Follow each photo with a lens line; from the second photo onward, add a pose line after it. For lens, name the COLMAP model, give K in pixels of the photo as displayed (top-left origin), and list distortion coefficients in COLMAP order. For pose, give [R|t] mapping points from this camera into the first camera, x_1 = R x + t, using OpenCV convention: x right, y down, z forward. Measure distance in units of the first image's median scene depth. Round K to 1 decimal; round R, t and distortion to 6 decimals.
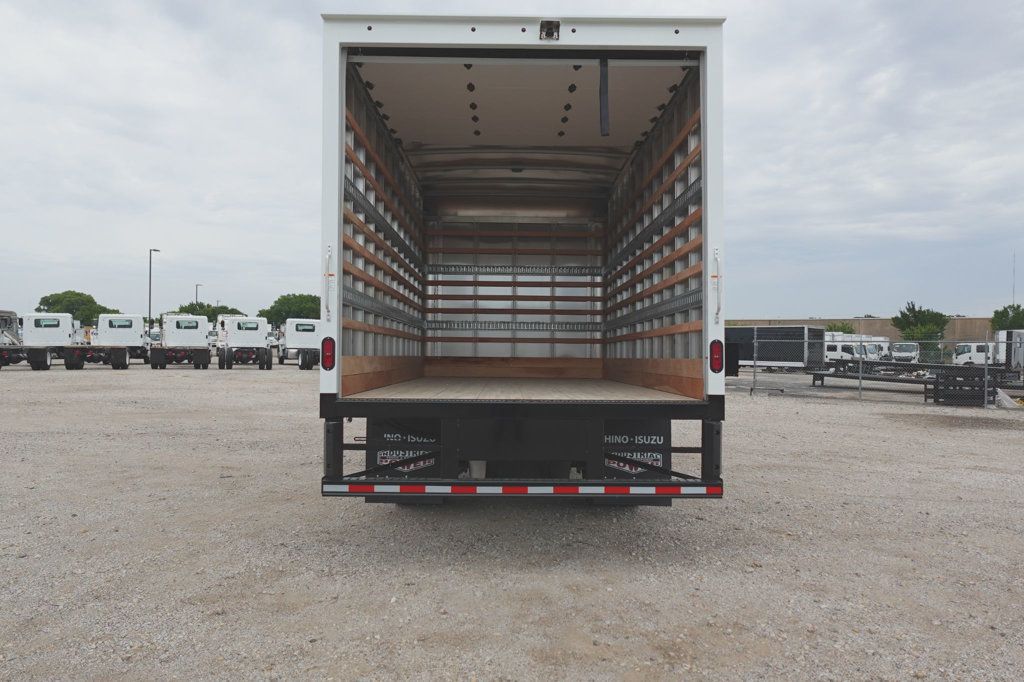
lens RADIAL K [[738.6, 0, 512.0], [0, 738.6, 341.0], [0, 0, 1]] dist [0.001861, 0.002052]
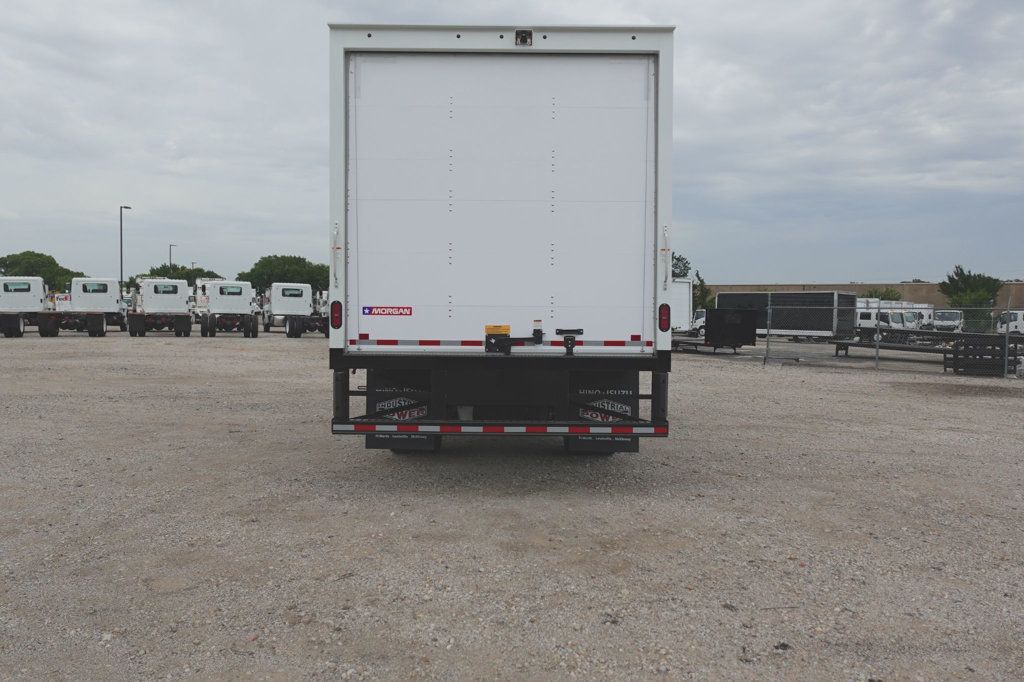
lens RADIAL K [[840.9, 0, 512.1], [0, 840.9, 347.9], [0, 0, 1]] dist [-0.000599, 0.009133]
pose [[0.999938, 0.002370, -0.010836, 0.037495], [-0.001857, 0.998888, 0.047104, 0.004858], [0.010935, -0.047081, 0.998831, -0.270103]]
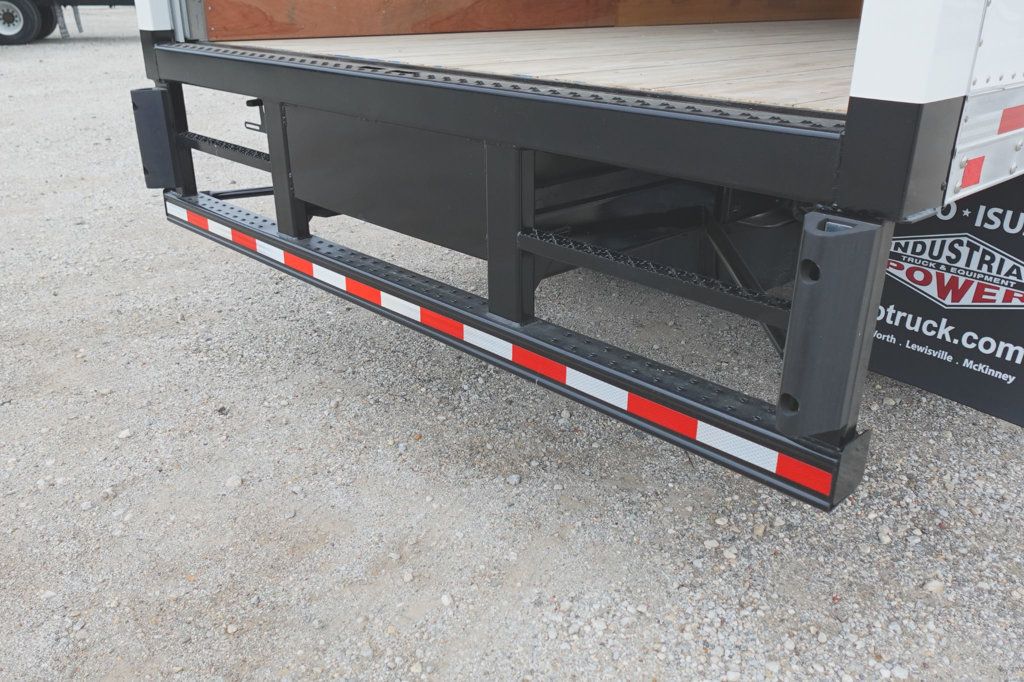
lens RADIAL K [[840.9, 0, 512.1], [0, 840.9, 347.9], [0, 0, 1]] dist [-0.000599, 0.009133]
pose [[0.678874, 0.286455, -0.676072, 0.304168], [0.008184, 0.917751, 0.397072, 0.032827], [0.734209, -0.275095, 0.620693, 0.584876]]
